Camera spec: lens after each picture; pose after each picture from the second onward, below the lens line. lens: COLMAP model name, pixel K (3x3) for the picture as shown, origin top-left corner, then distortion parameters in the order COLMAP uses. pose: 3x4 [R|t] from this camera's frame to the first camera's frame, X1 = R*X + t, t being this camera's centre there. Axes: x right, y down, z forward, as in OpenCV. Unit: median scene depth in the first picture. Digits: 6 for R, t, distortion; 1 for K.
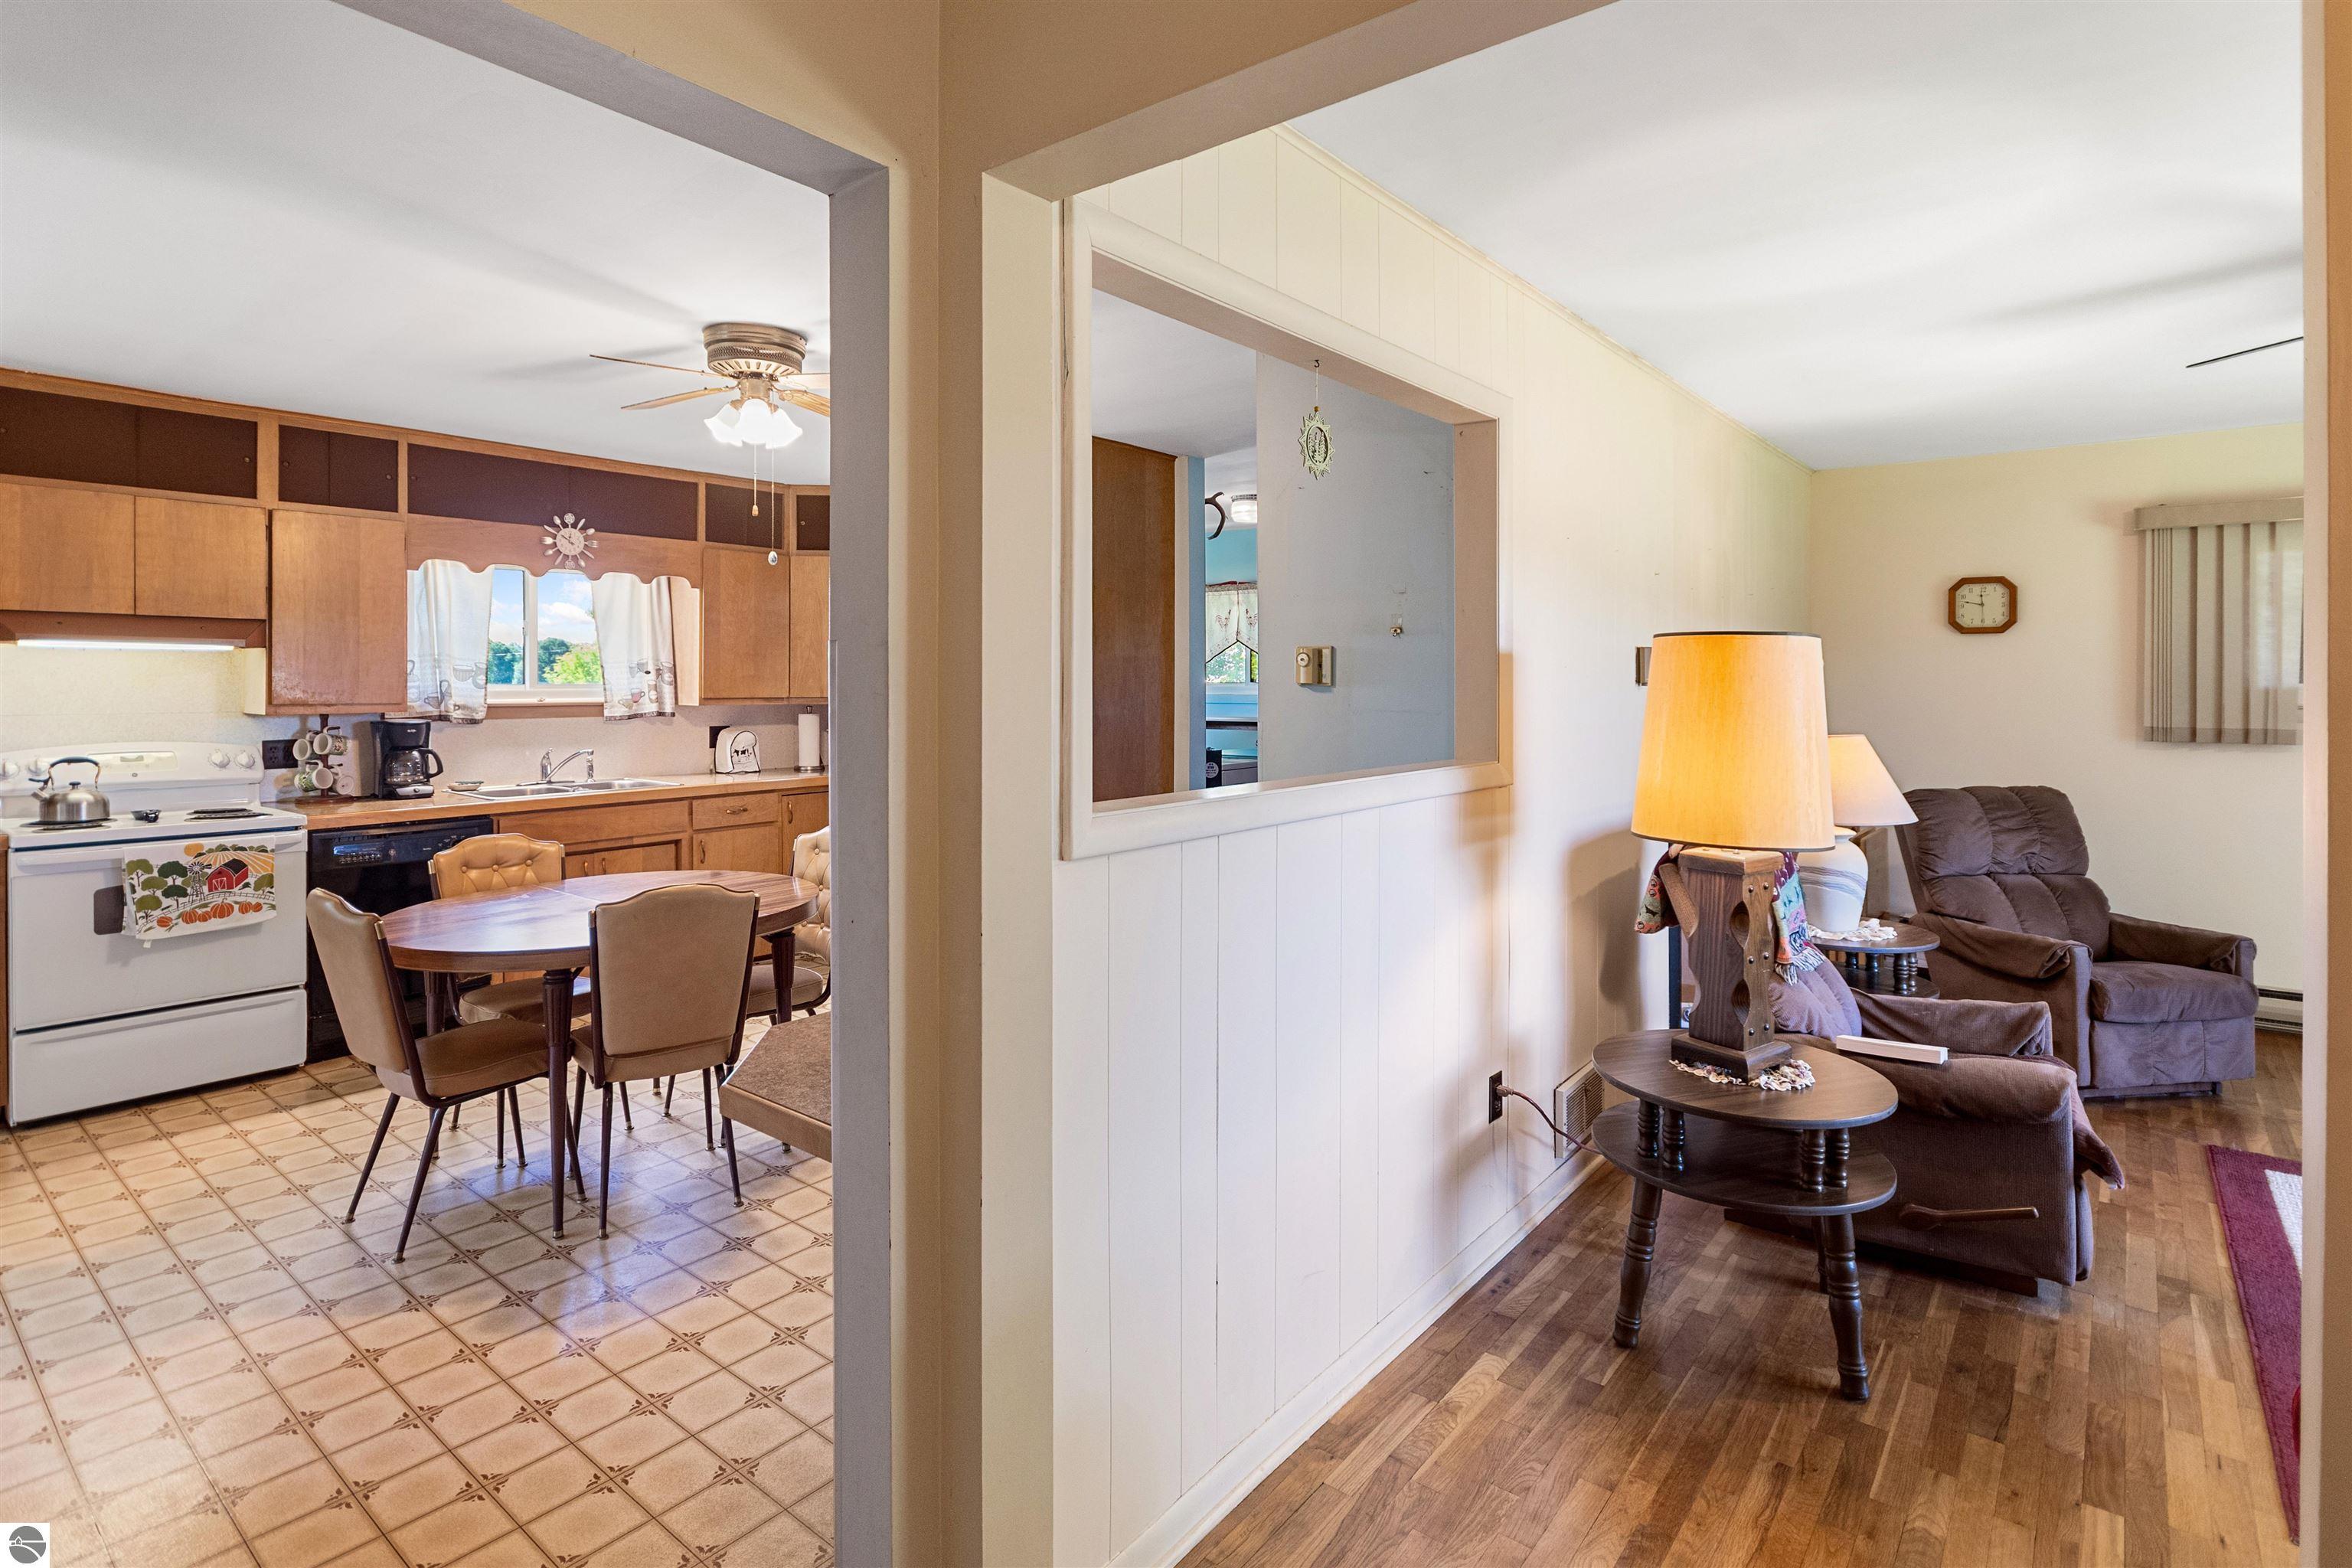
lens RADIAL K [[1161.3, 0, 1166.1], [0, 1161.3, 688.2], [0, 0, 1]] dist [0.005926, -0.007073]
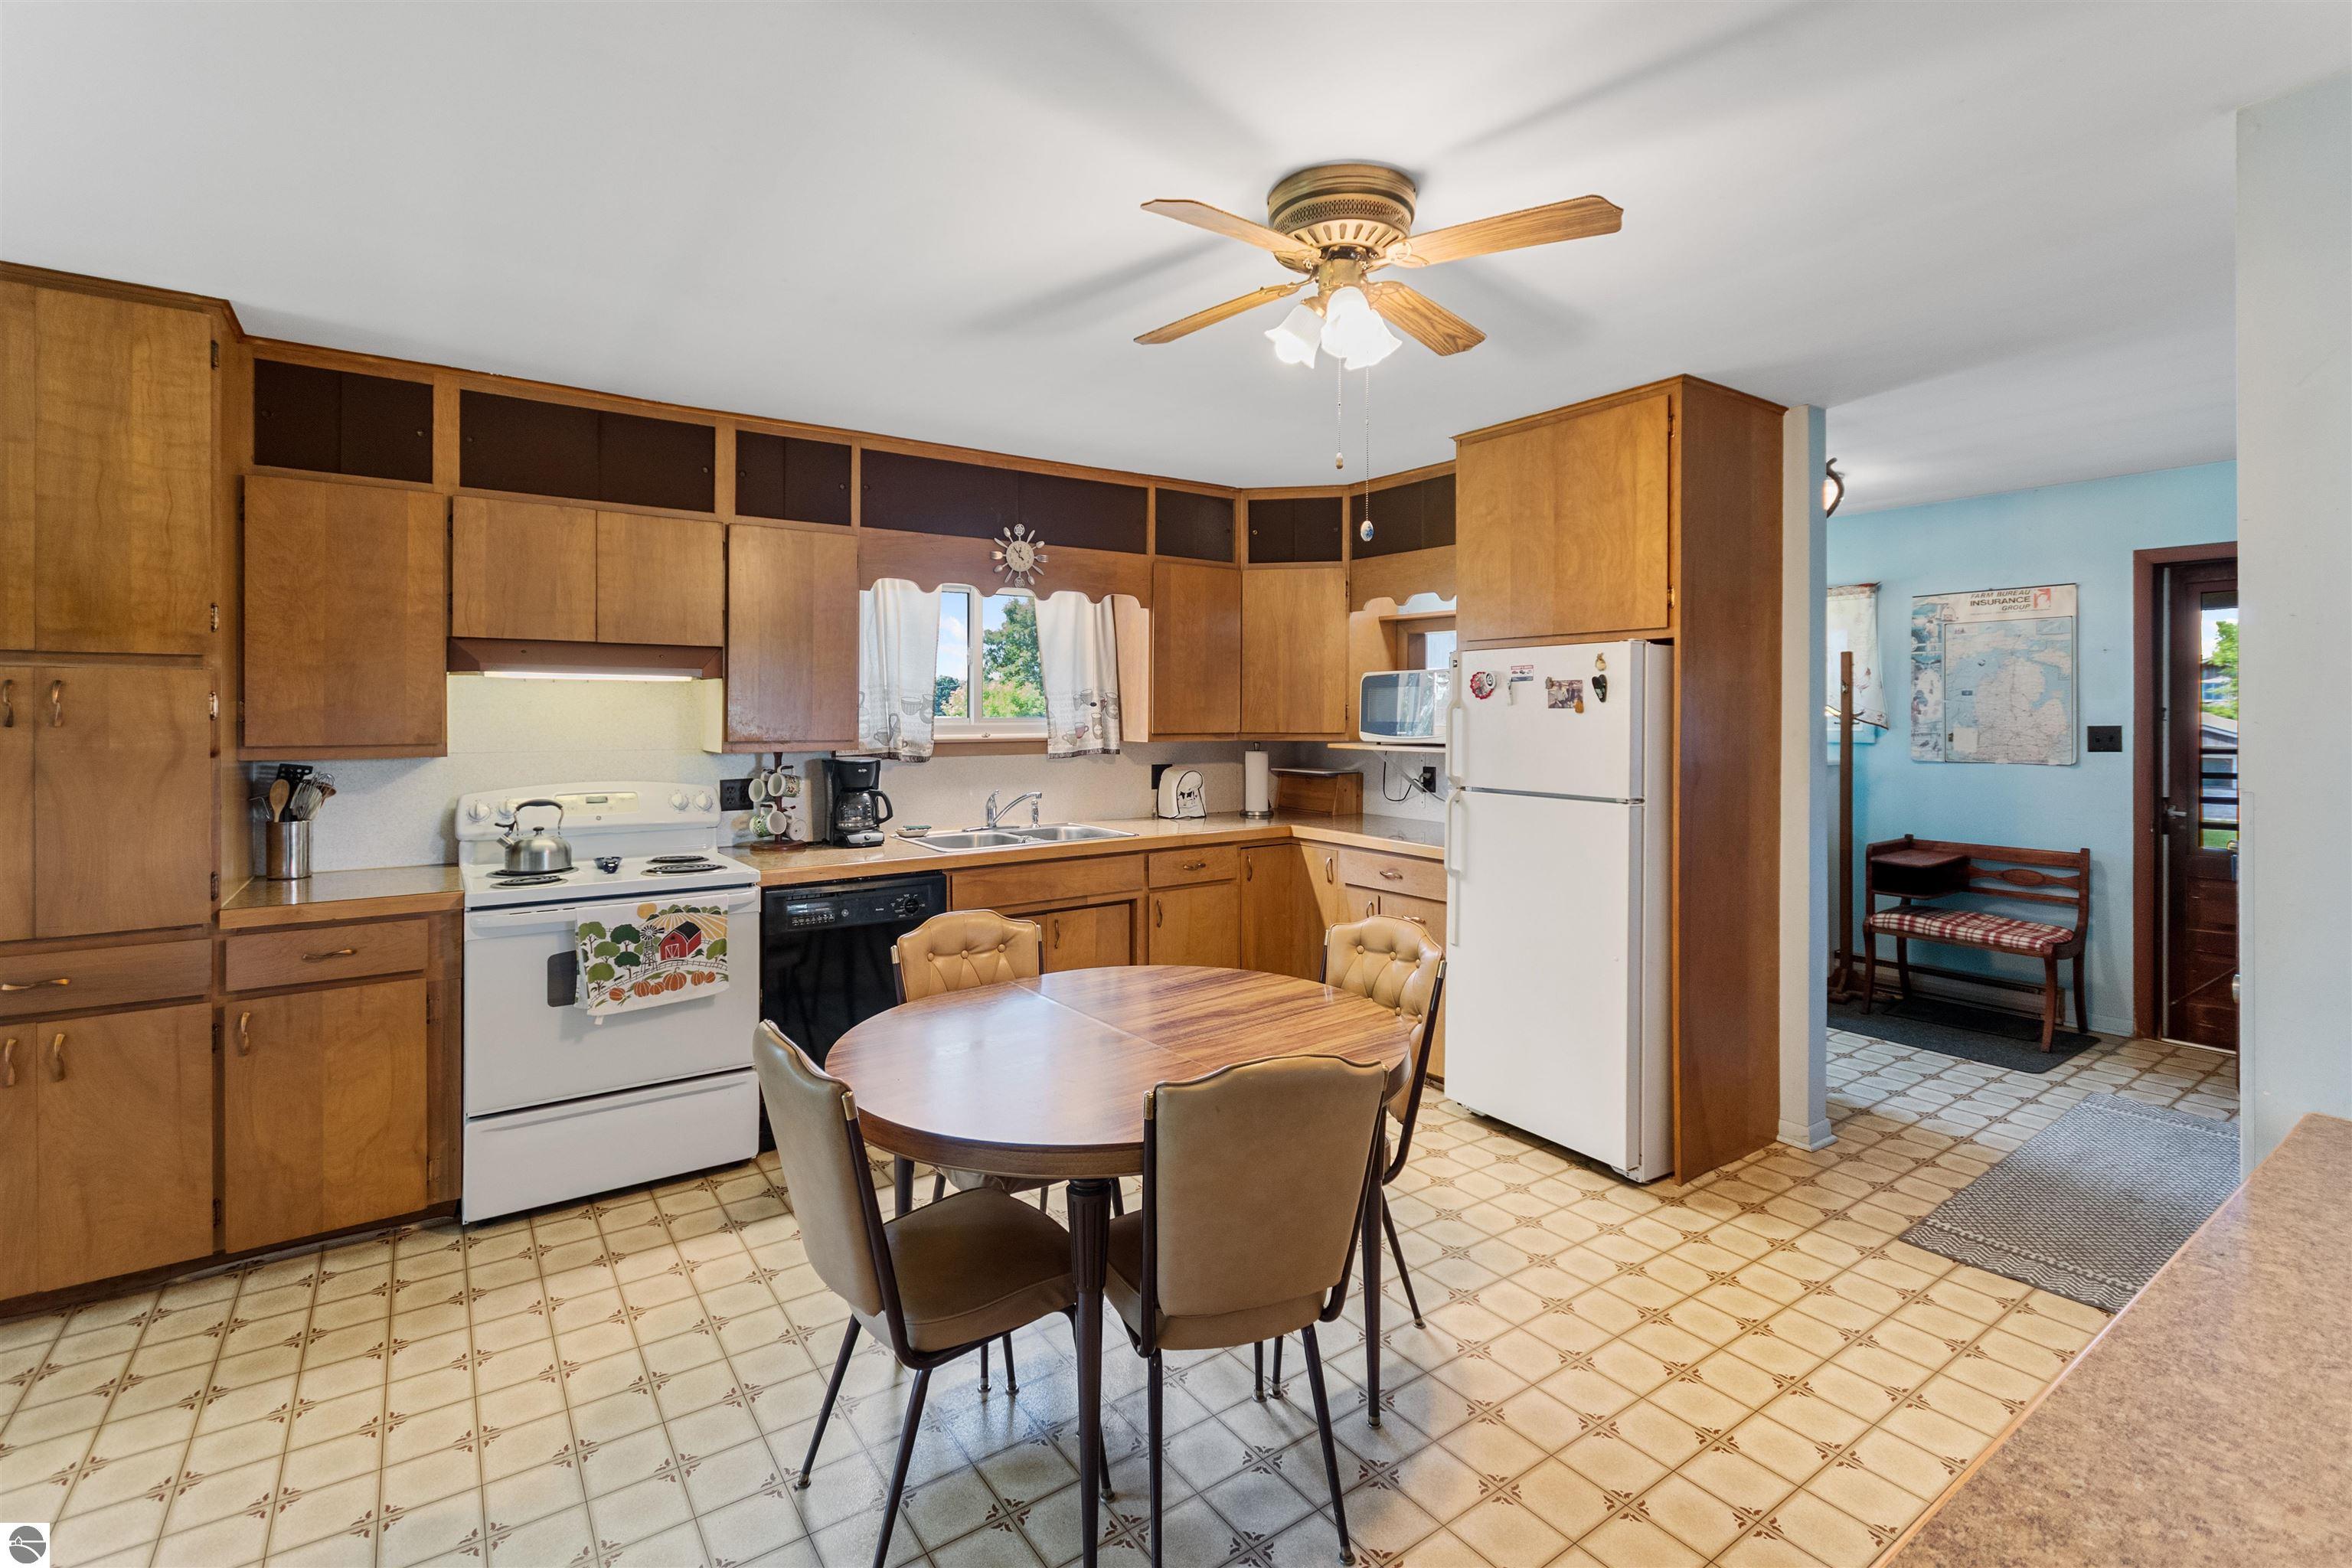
lens RADIAL K [[1070.5, 0, 1169.3], [0, 1070.5, 708.6], [0, 0, 1]] dist [0.003475, 0.001156]
pose [[0.961657, -0.001468, -0.274252, -0.213509], [-0.000927, 0.999963, -0.008602, -0.004505], [0.274254, 0.008526, 0.961619, 0.296525]]
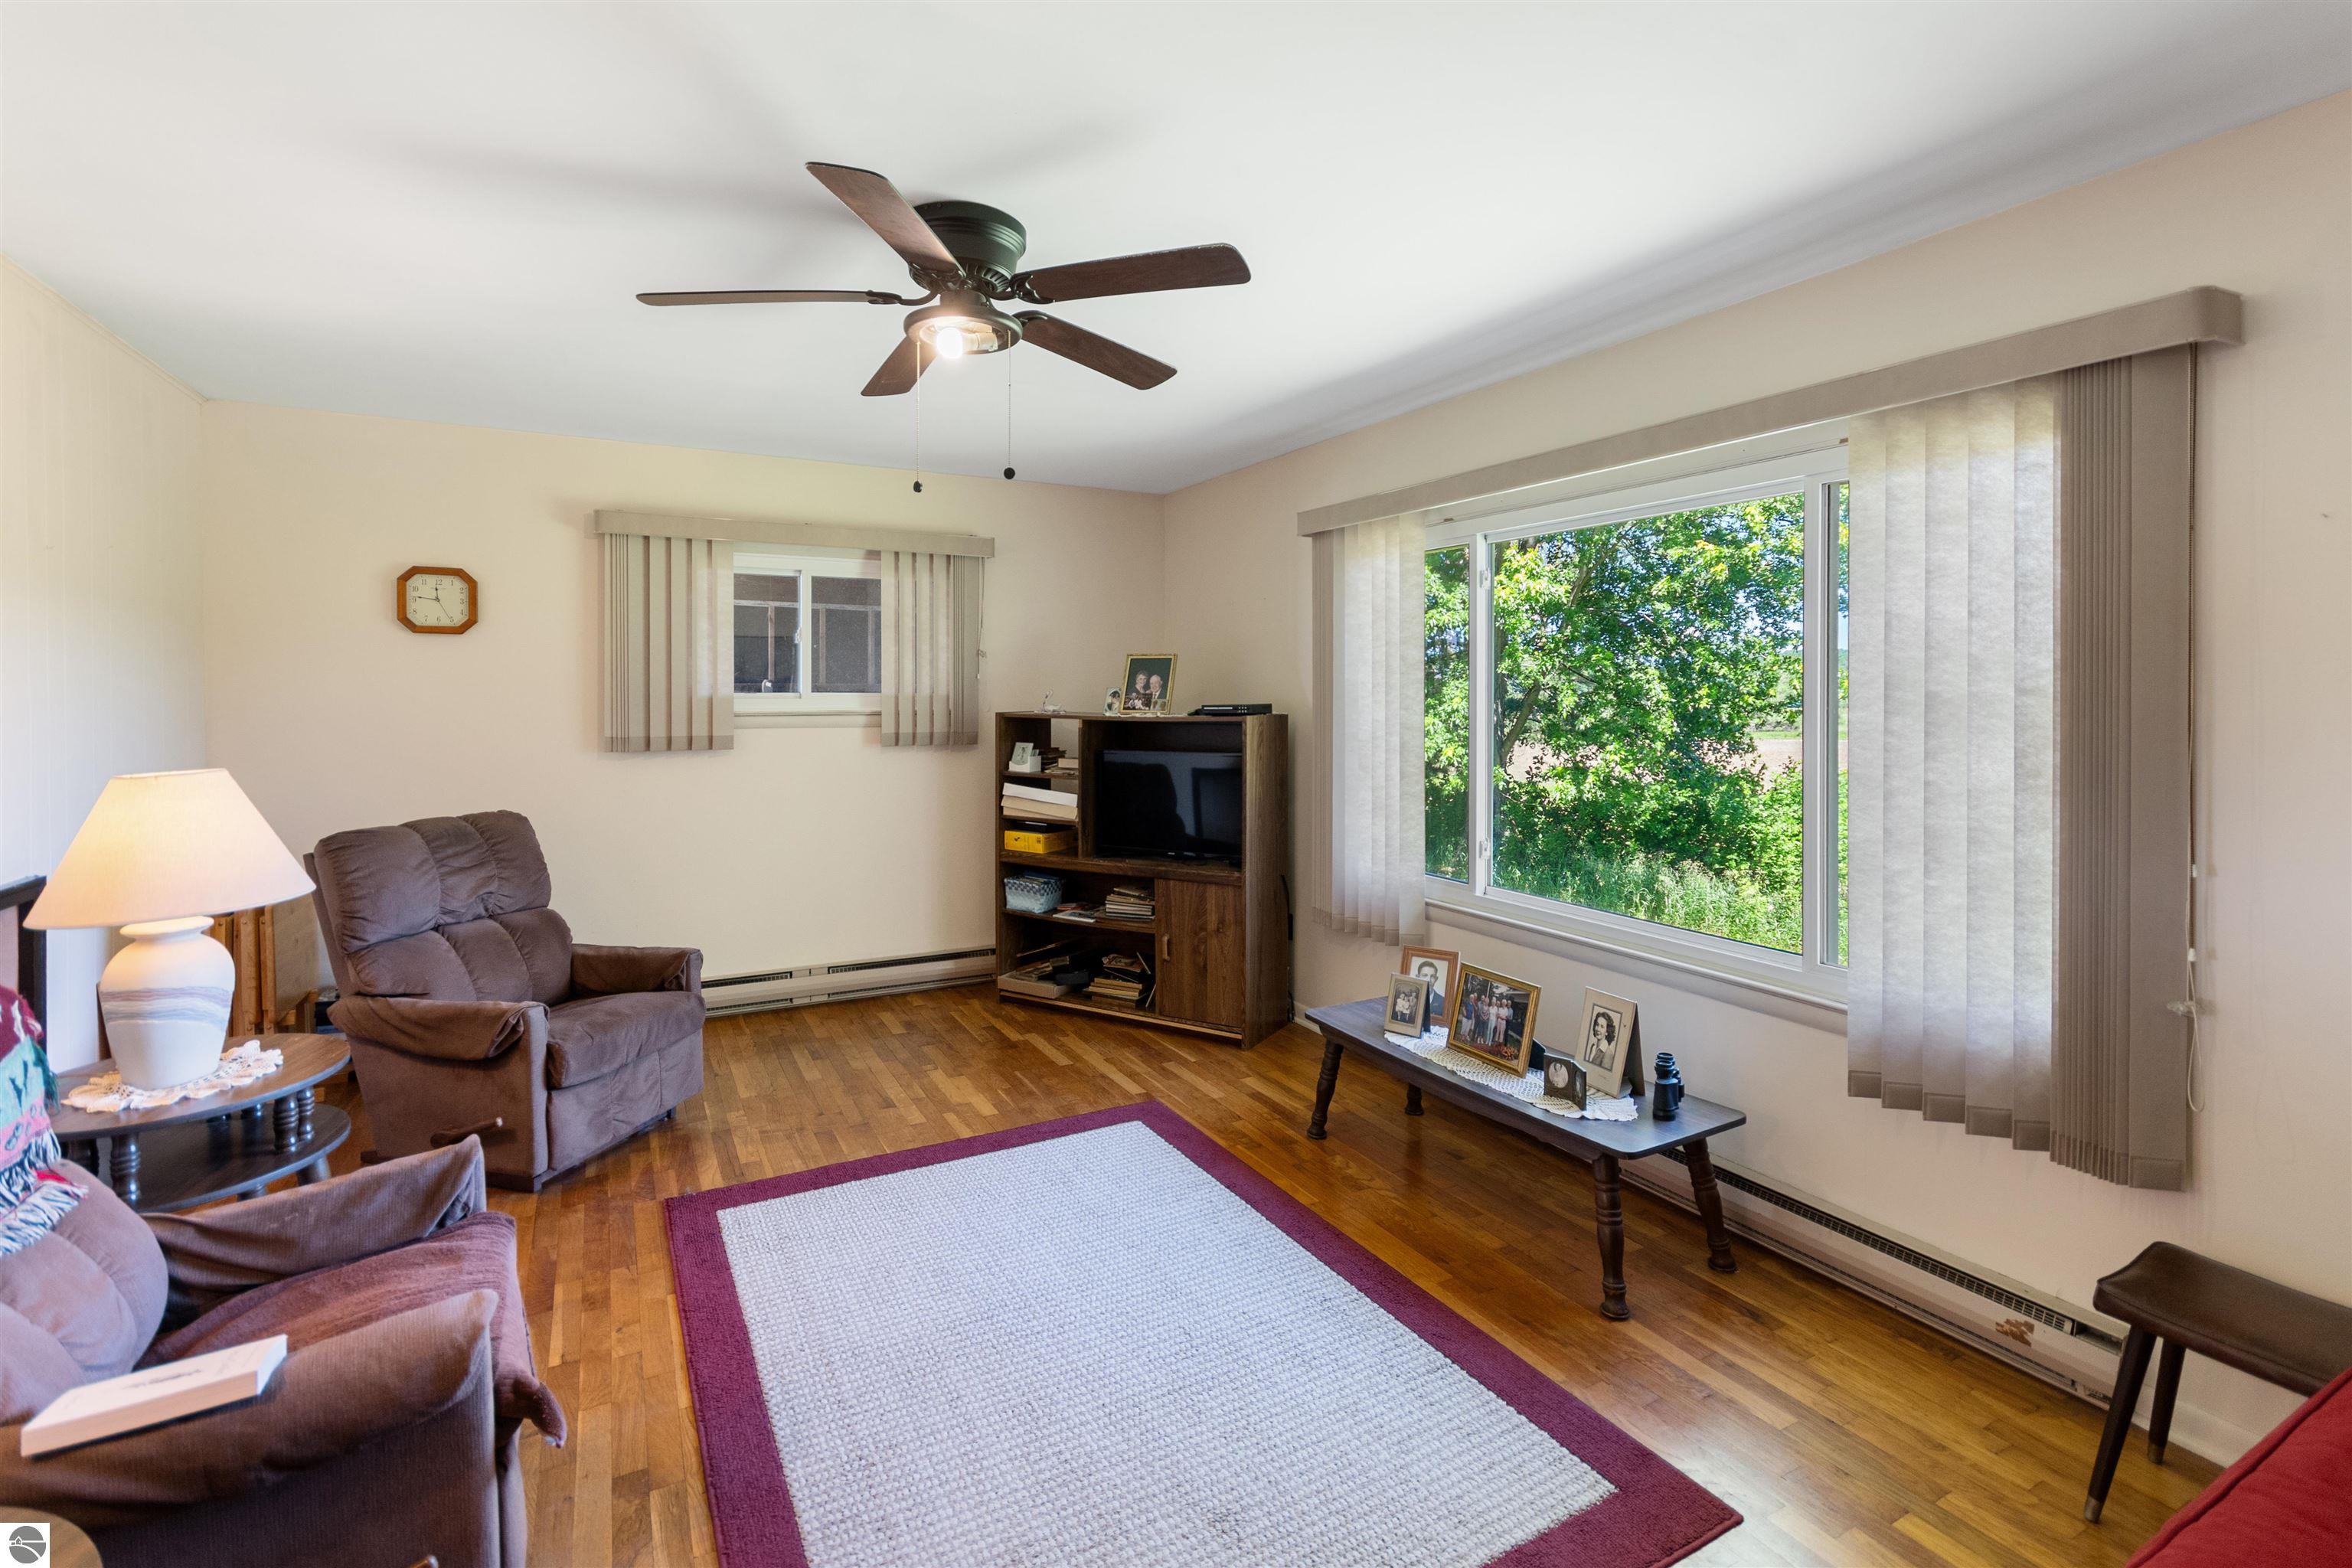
lens RADIAL K [[1070.5, 0, 1169.3], [0, 1070.5, 708.6], [0, 0, 1]] dist [0.003475, 0.001156]
pose [[0.383948, -0.011392, 0.923284, 0.229353], [0.003385, 0.999935, 0.010931, 0.001086], [-0.923349, -0.001072, 0.383961, 0.258091]]
